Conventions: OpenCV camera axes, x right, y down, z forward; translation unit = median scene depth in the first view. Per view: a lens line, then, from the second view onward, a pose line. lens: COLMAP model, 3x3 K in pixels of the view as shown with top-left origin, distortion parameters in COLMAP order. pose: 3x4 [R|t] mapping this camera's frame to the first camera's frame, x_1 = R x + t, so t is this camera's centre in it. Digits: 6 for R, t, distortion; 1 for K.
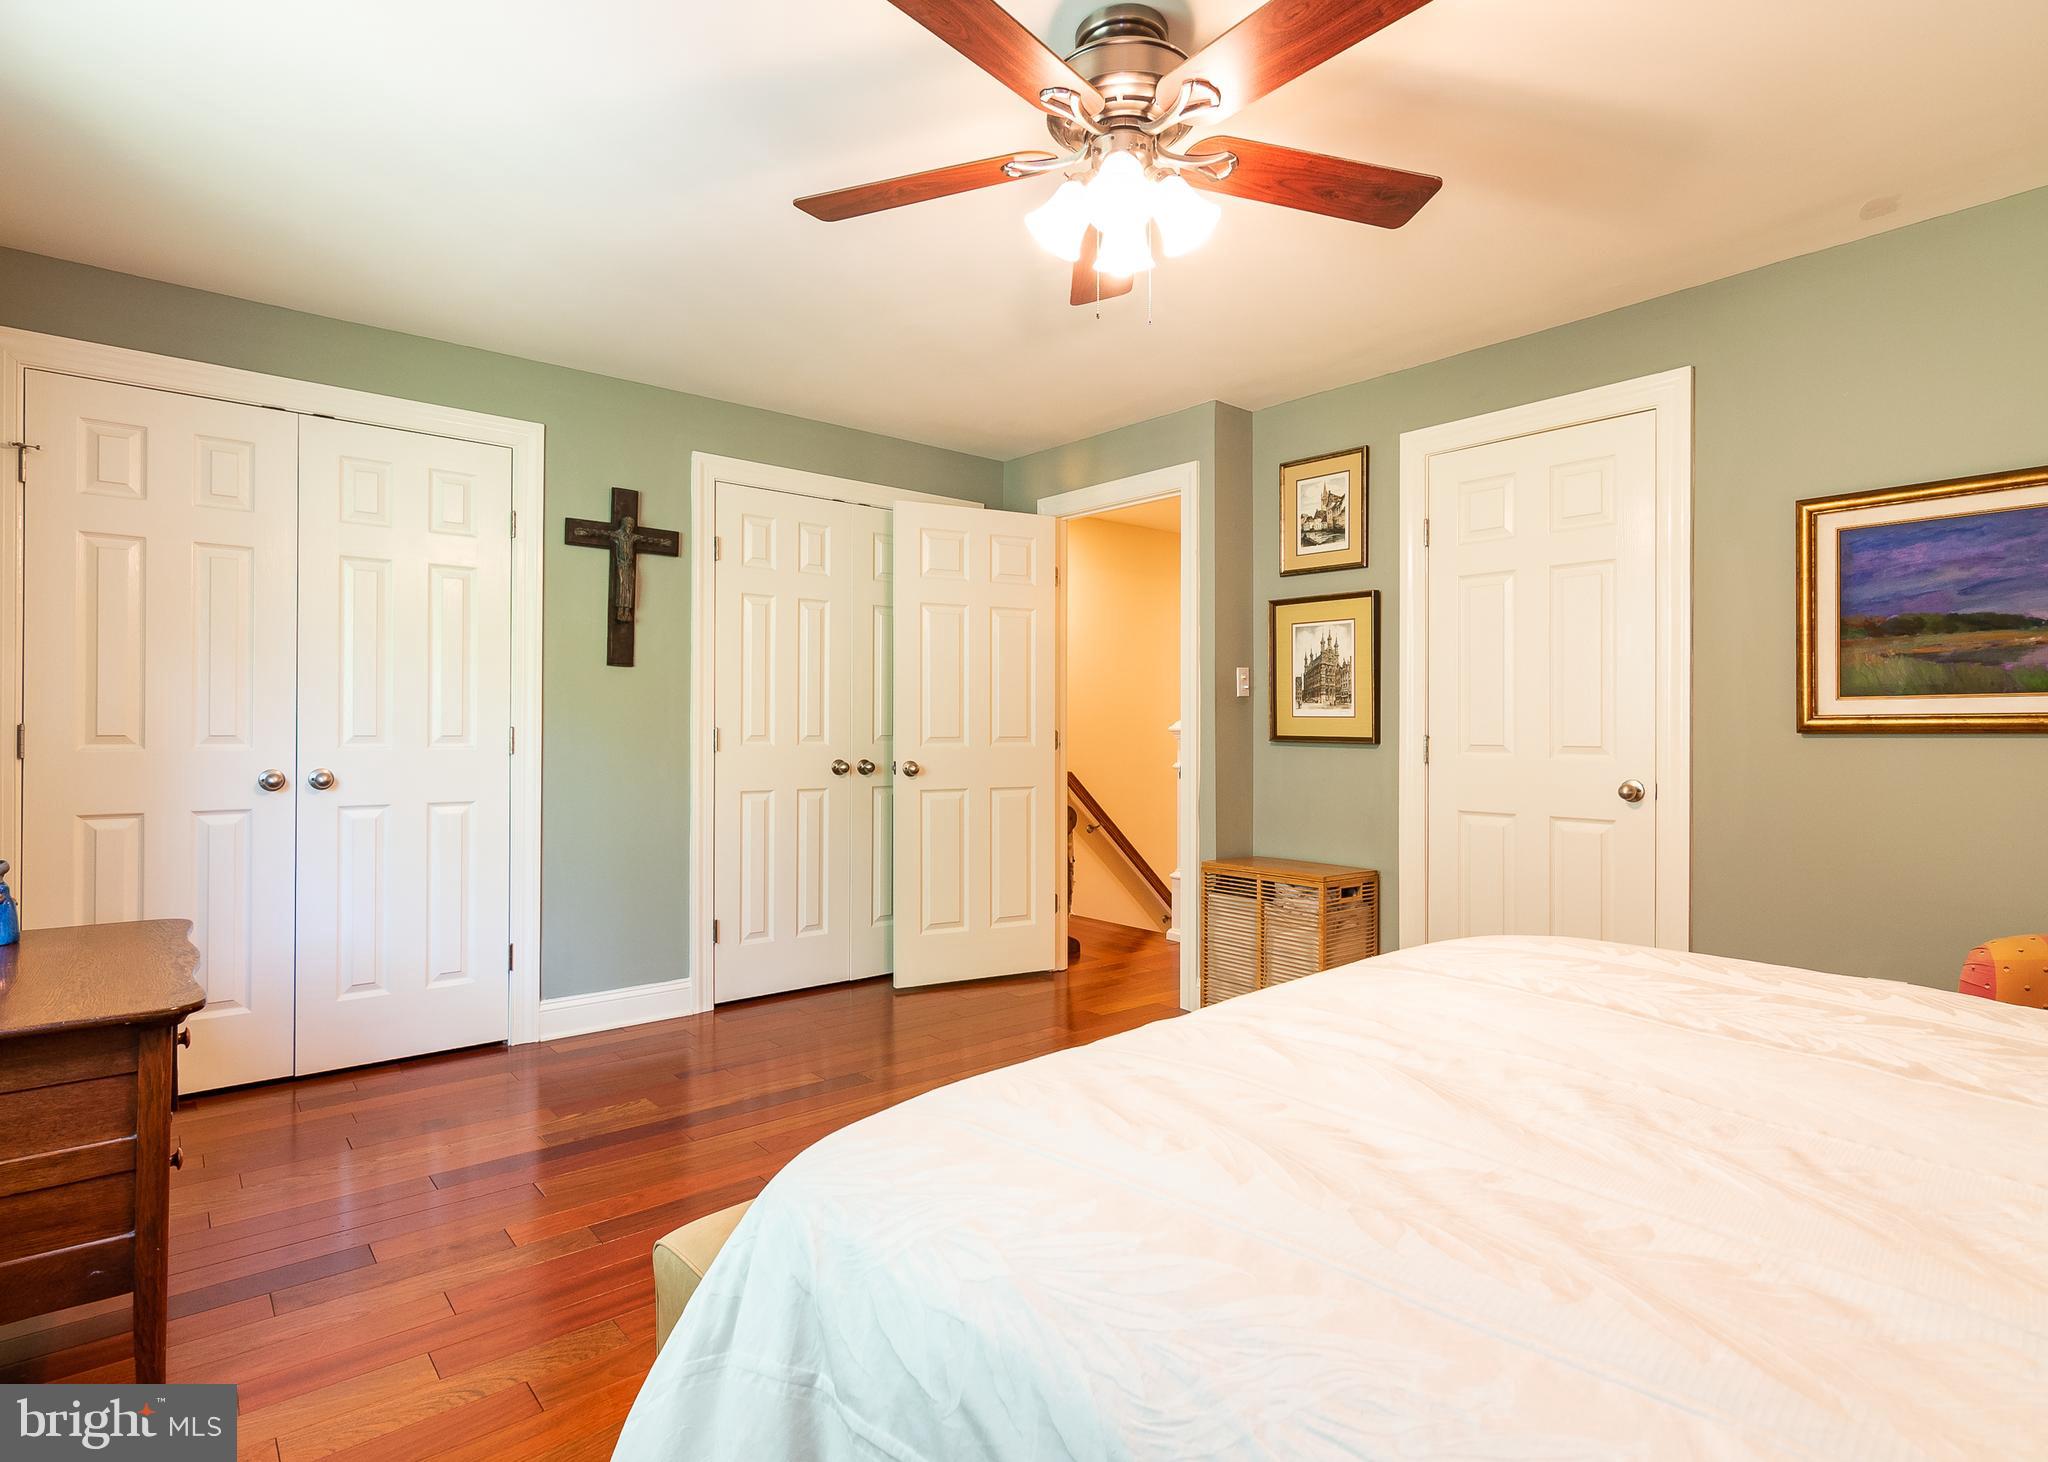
lens RADIAL K [[1052.7, 0, 1028.0], [0, 1052.7, 724.4], [0, 0, 1]] dist [-0.000662, 0.000750]
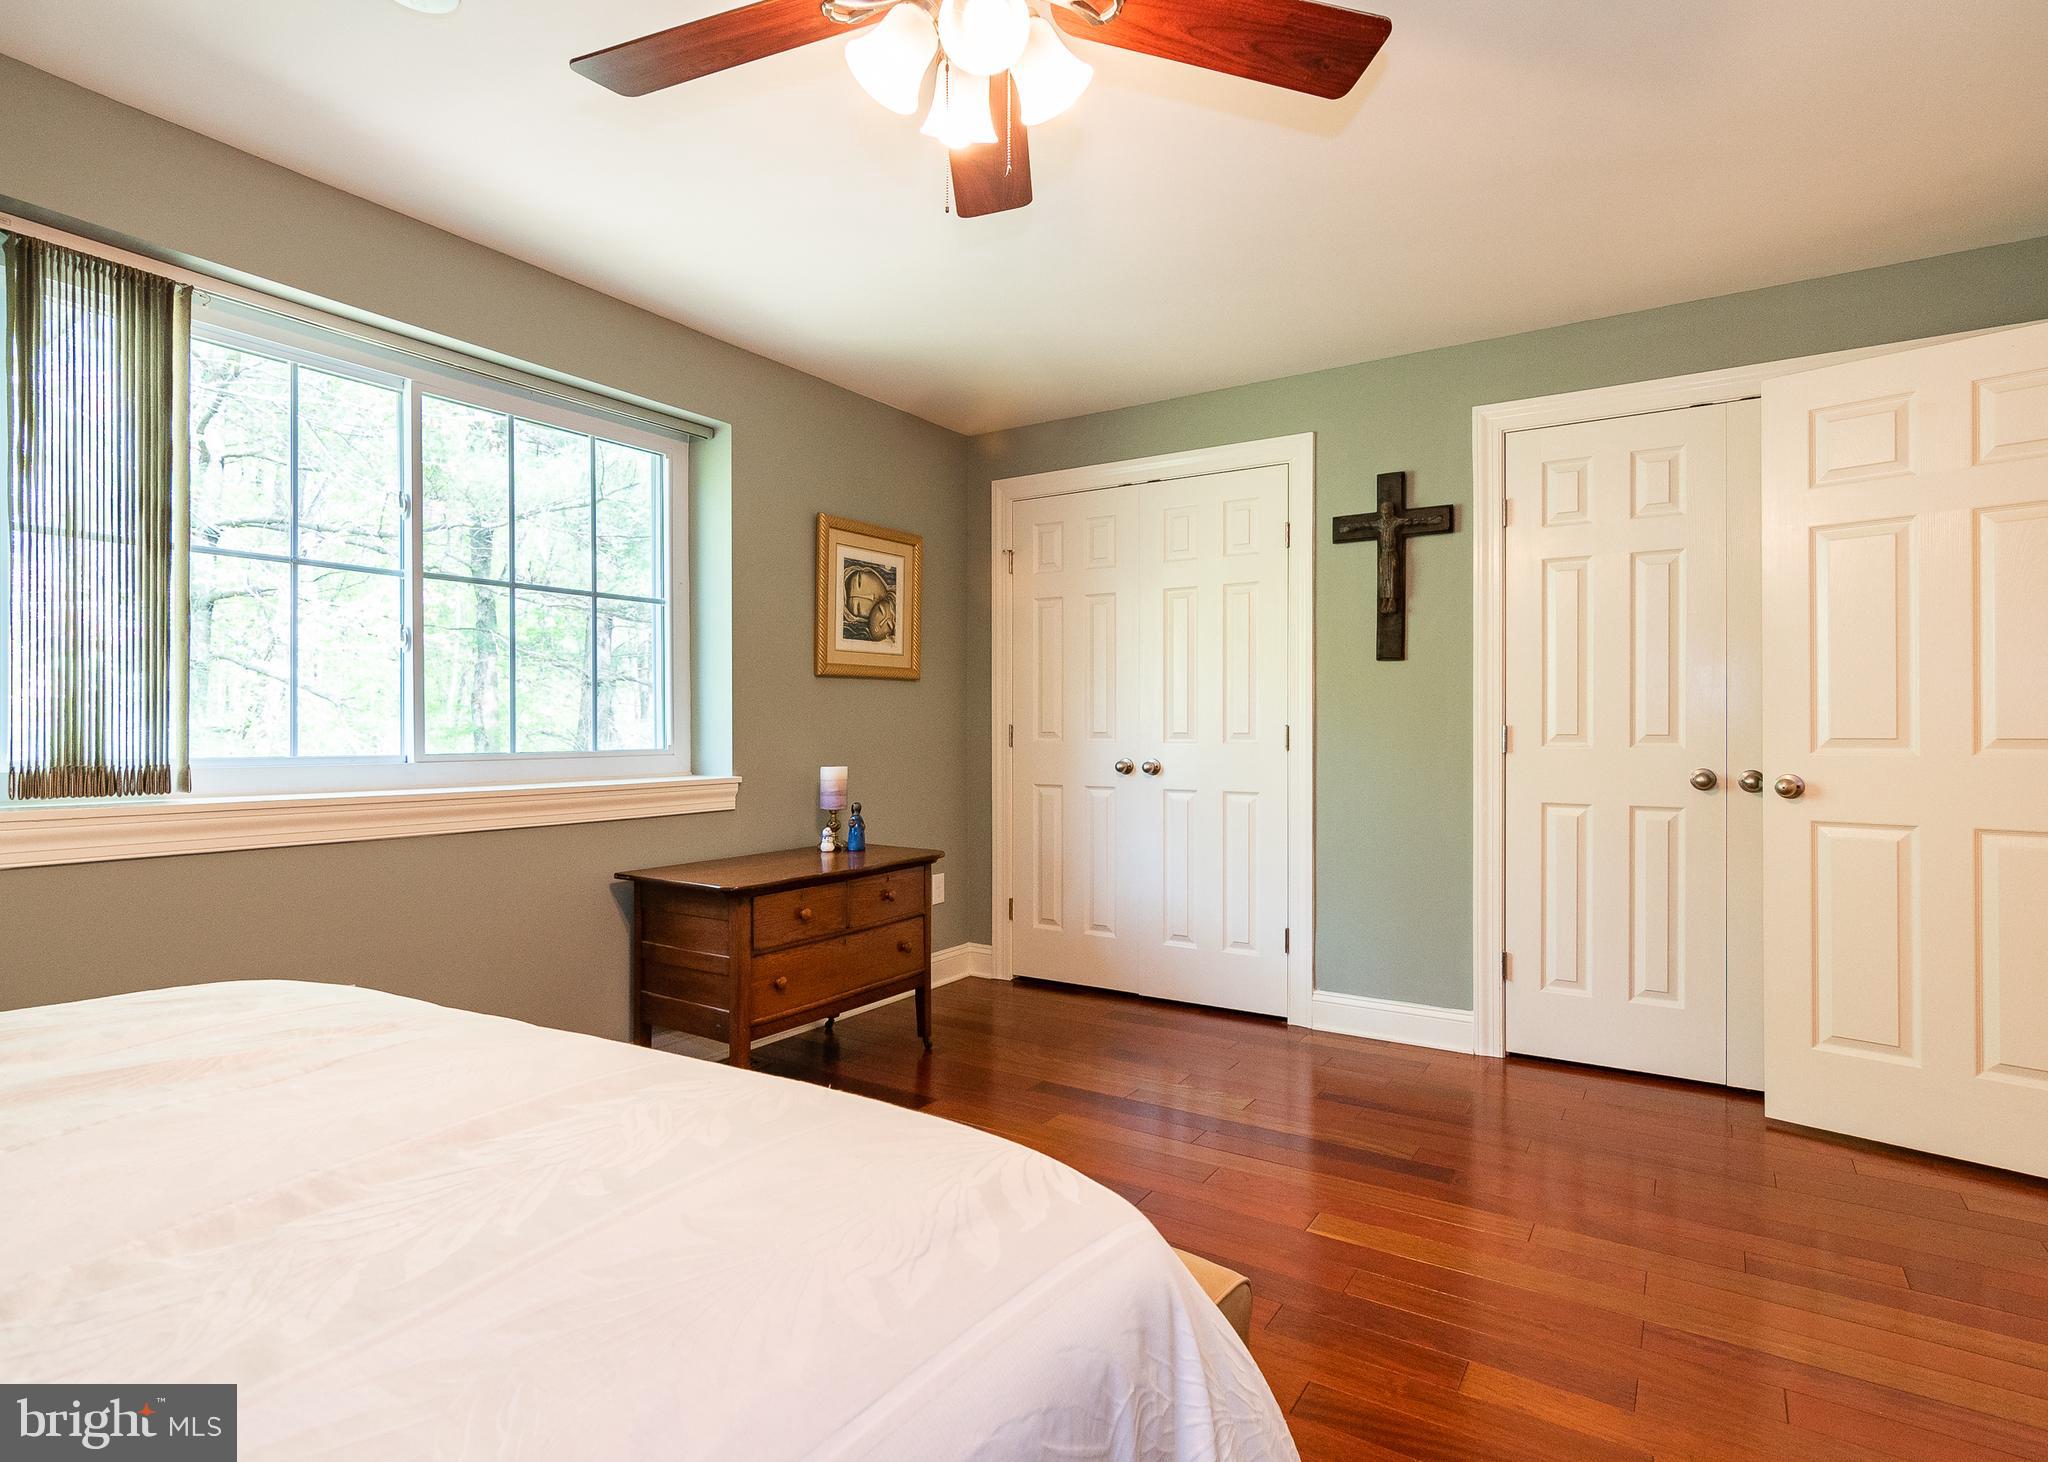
lens RADIAL K [[1052.7, 0, 1028.0], [0, 1052.7, 724.4], [0, 0, 1]] dist [-0.000662, 0.000750]
pose [[0.292061, -0.005374, -0.956384, 0.423282], [0.005523, 0.999977, -0.003933, 0.004199], [0.956384, -0.004133, 0.292084, 0.409752]]
